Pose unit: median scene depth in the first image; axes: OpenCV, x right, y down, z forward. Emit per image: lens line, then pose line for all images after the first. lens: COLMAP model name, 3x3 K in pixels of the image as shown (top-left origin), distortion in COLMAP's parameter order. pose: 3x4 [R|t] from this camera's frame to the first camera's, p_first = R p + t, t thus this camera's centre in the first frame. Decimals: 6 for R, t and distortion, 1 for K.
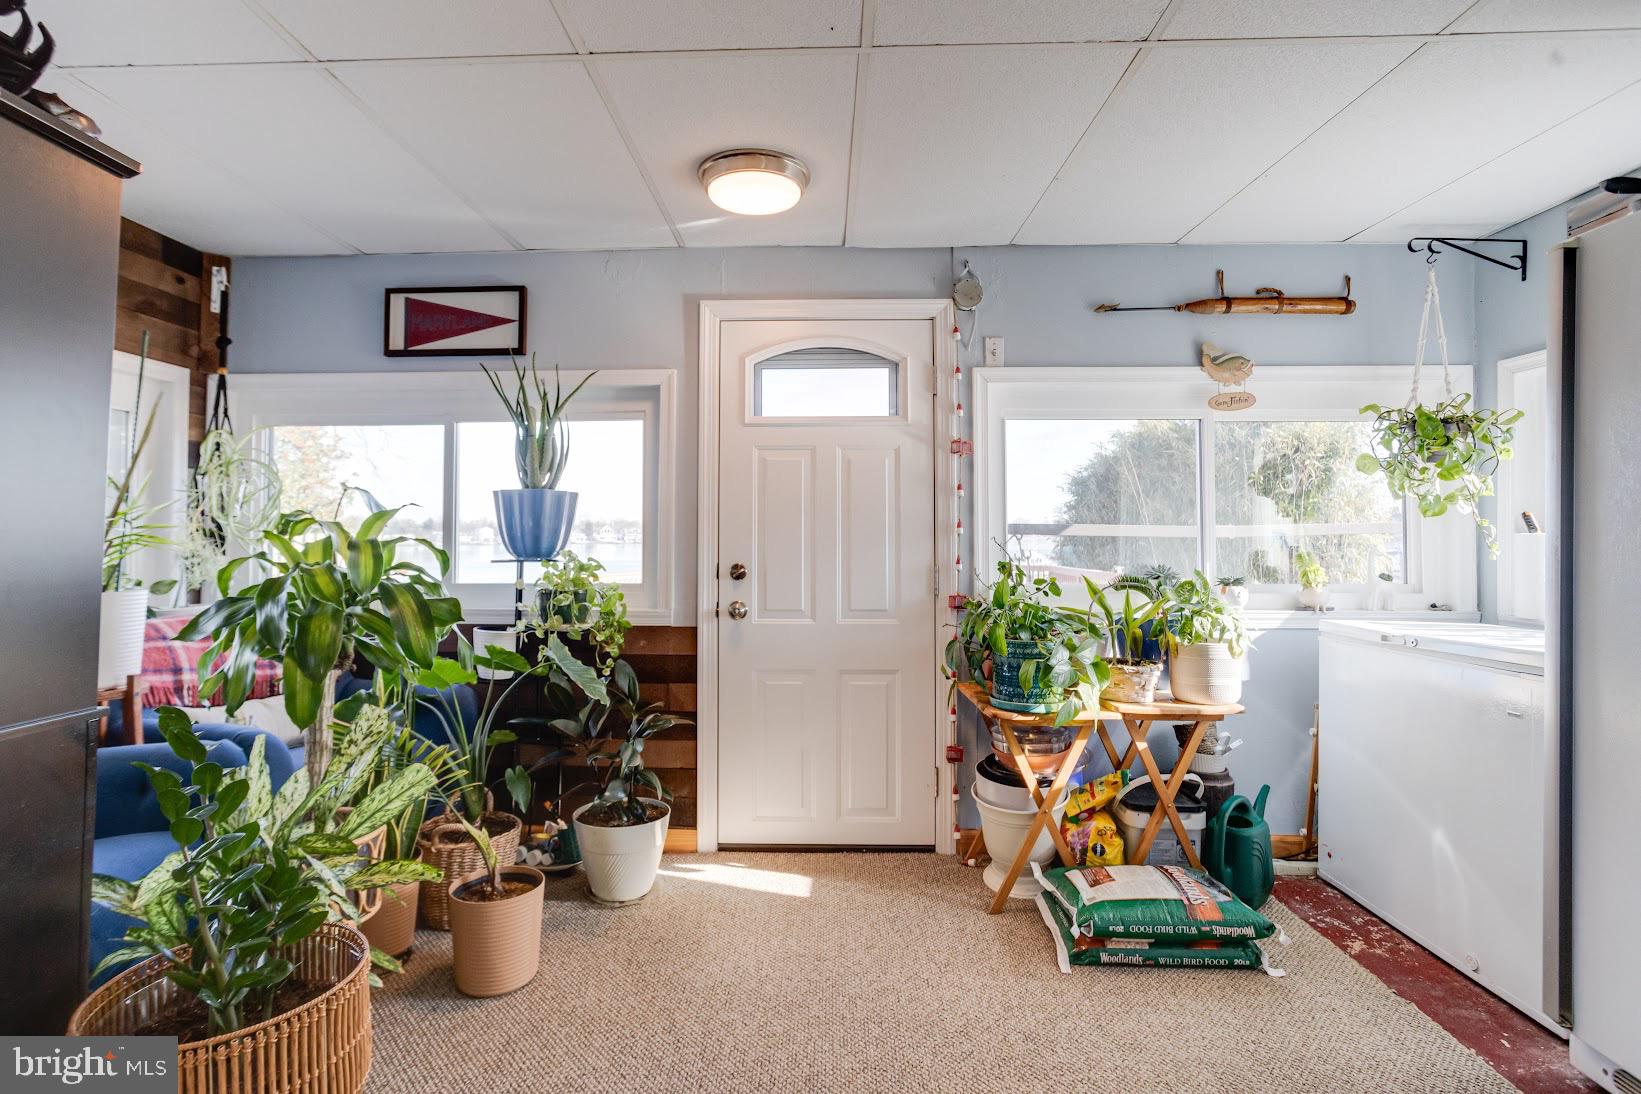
lens RADIAL K [[779.2, 0, 816.8], [0, 779.2, 533.9], [0, 0, 1]] dist [-0.012165, 0.002496]
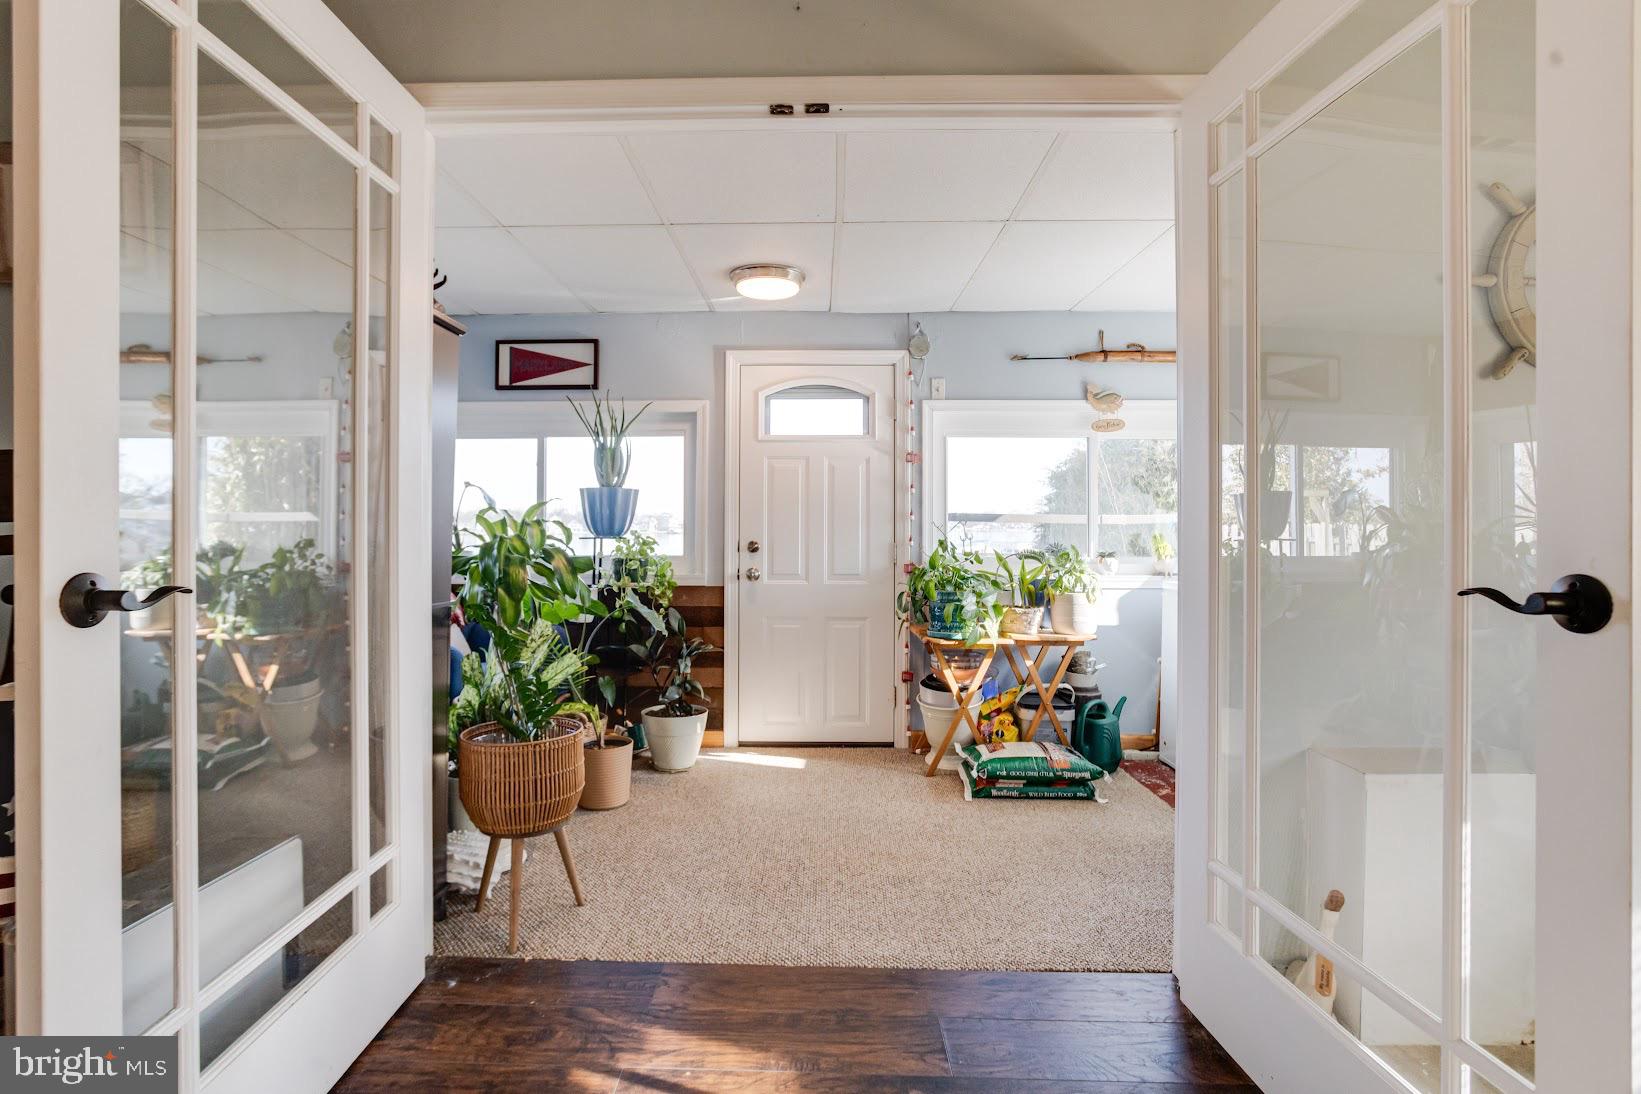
lens RADIAL K [[779.2, 0, 817.1], [0, 779.2, 546.6], [0, 0, 1]] dist [-0.012165, 0.002496]
pose [[0.999983, 0.002651, 0.005167, 0.005654], [-0.002793, 0.999614, 0.027630, 0.009688], [-0.005092, -0.027644, 0.999605, -0.399683]]
